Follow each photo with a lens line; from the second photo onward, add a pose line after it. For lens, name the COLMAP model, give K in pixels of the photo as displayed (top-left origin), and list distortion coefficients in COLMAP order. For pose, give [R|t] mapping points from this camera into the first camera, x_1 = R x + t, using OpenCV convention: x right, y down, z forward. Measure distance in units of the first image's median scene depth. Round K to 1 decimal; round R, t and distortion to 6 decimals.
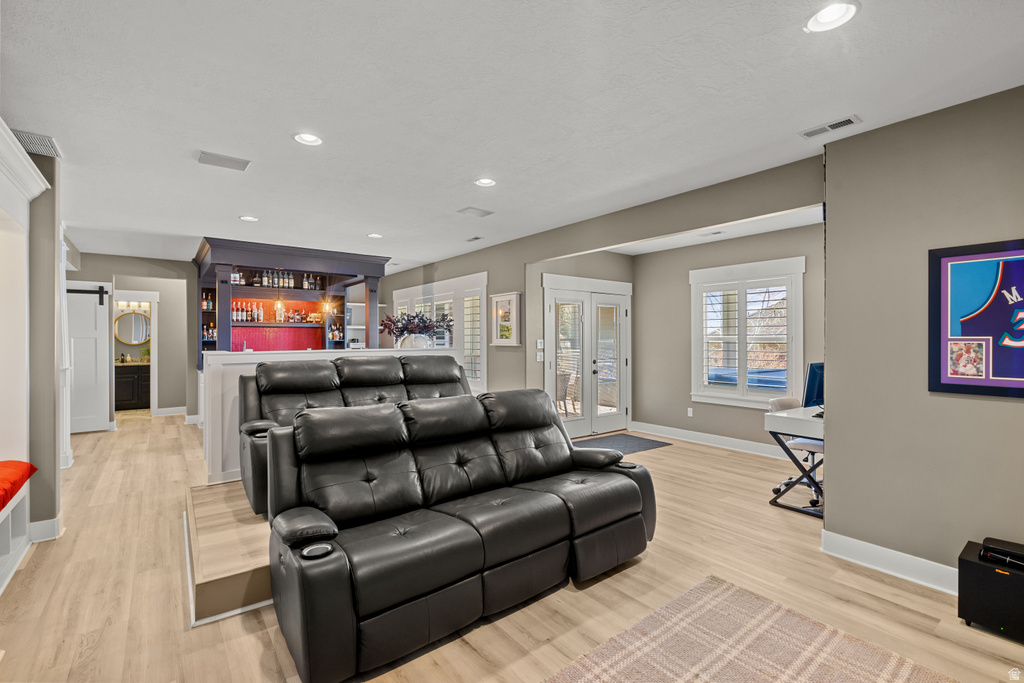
lens RADIAL K [[469.2, 0, 508.1], [0, 469.2, 335.0], [0, 0, 1]] dist [-0.000072, 0.000043]
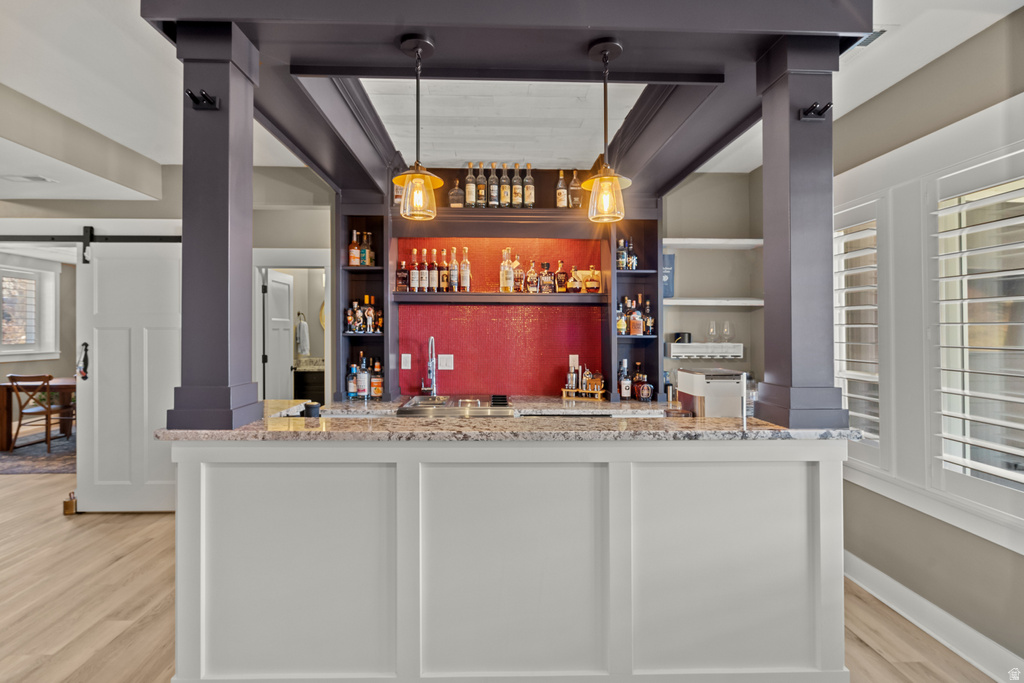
lens RADIAL K [[474.7, 0, 508.4], [0, 474.7, 326.2], [0, 0, 1]] dist [0.001511, 0.000465]
pose [[0.817795, -0.001008, -0.575508, -0.247405], [-0.001009, 0.999994, -0.003185, 0.004611], [0.575508, 0.003186, 0.817790, 0.674129]]
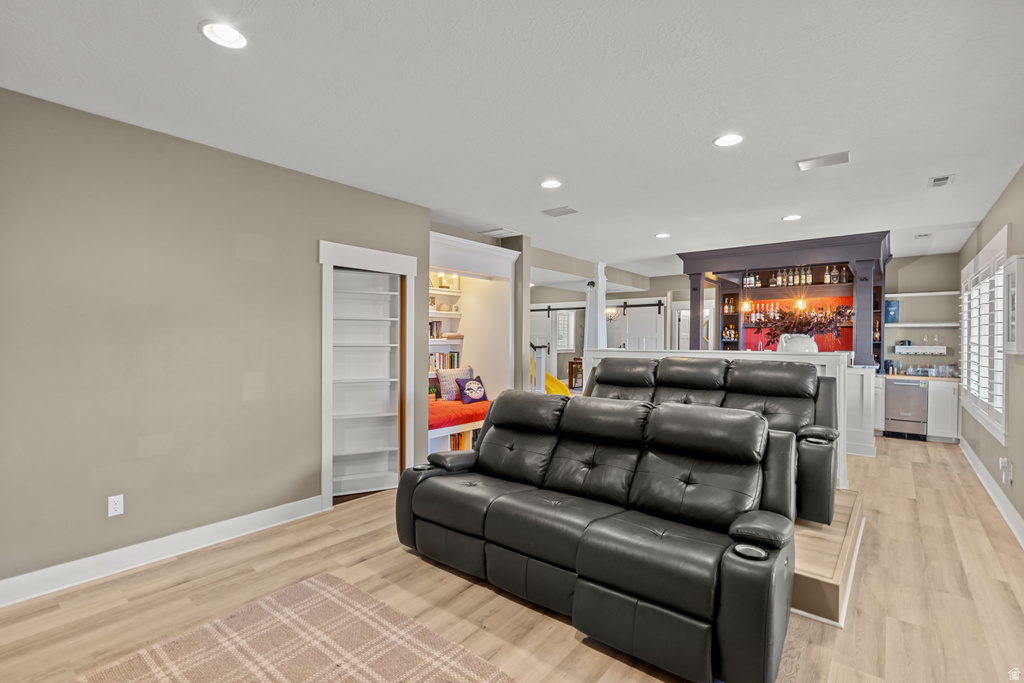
lens RADIAL K [[462.1, 0, 505.1], [0, 462.1, 350.7], [0, 0, 1]] dist [0.000588, -0.000081]
pose [[0.227908, 0.028704, -0.973260, 0.294009], [0.001754, 0.999552, 0.029890, 0.001243], [0.973681, -0.008519, 0.227755, 0.222641]]
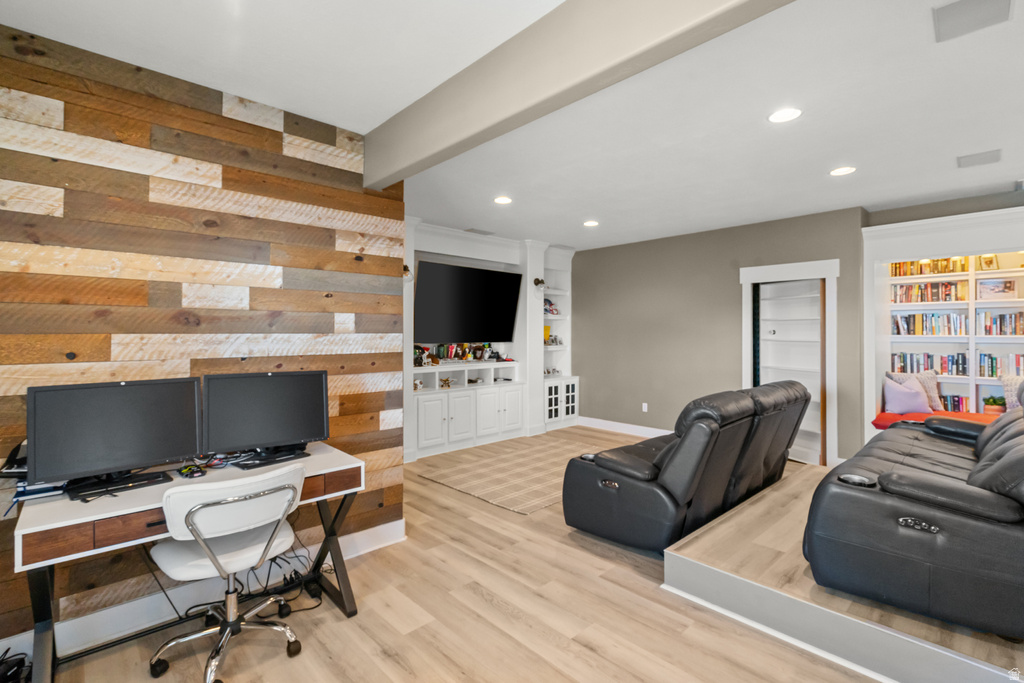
lens RADIAL K [[474.7, 0, 508.4], [0, 474.7, 326.2], [0, 0, 1]] dist [0.001511, 0.000465]
pose [[-0.994722, 0.000729, -0.102605, 0.211448], [0.003235, 0.999700, -0.024263, 0.005357], [0.102556, -0.024467, -0.994426, 0.802161]]
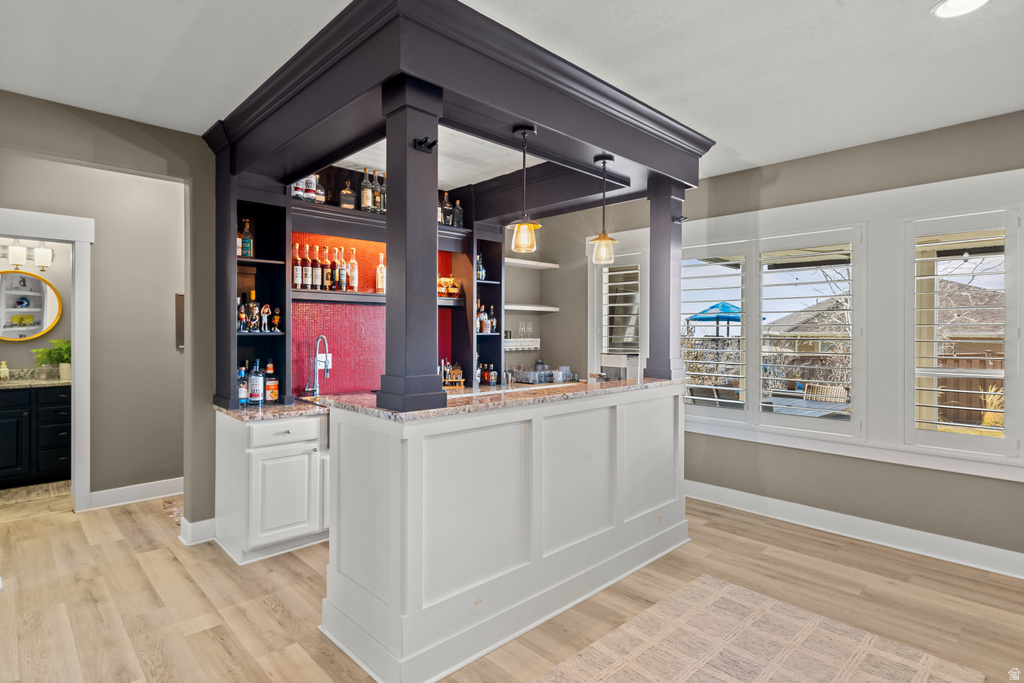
lens RADIAL K [[536.2, 0, 511.9], [0, 536.2, 328.8], [0, 0, 1]] dist [0.003777, 0.000984]
pose [[0.992258, 0.005122, 0.124085, -0.445787], [-0.005943, 0.999963, 0.006252, 0.002727], [-0.124049, -0.006941, 0.992252, 0.487391]]
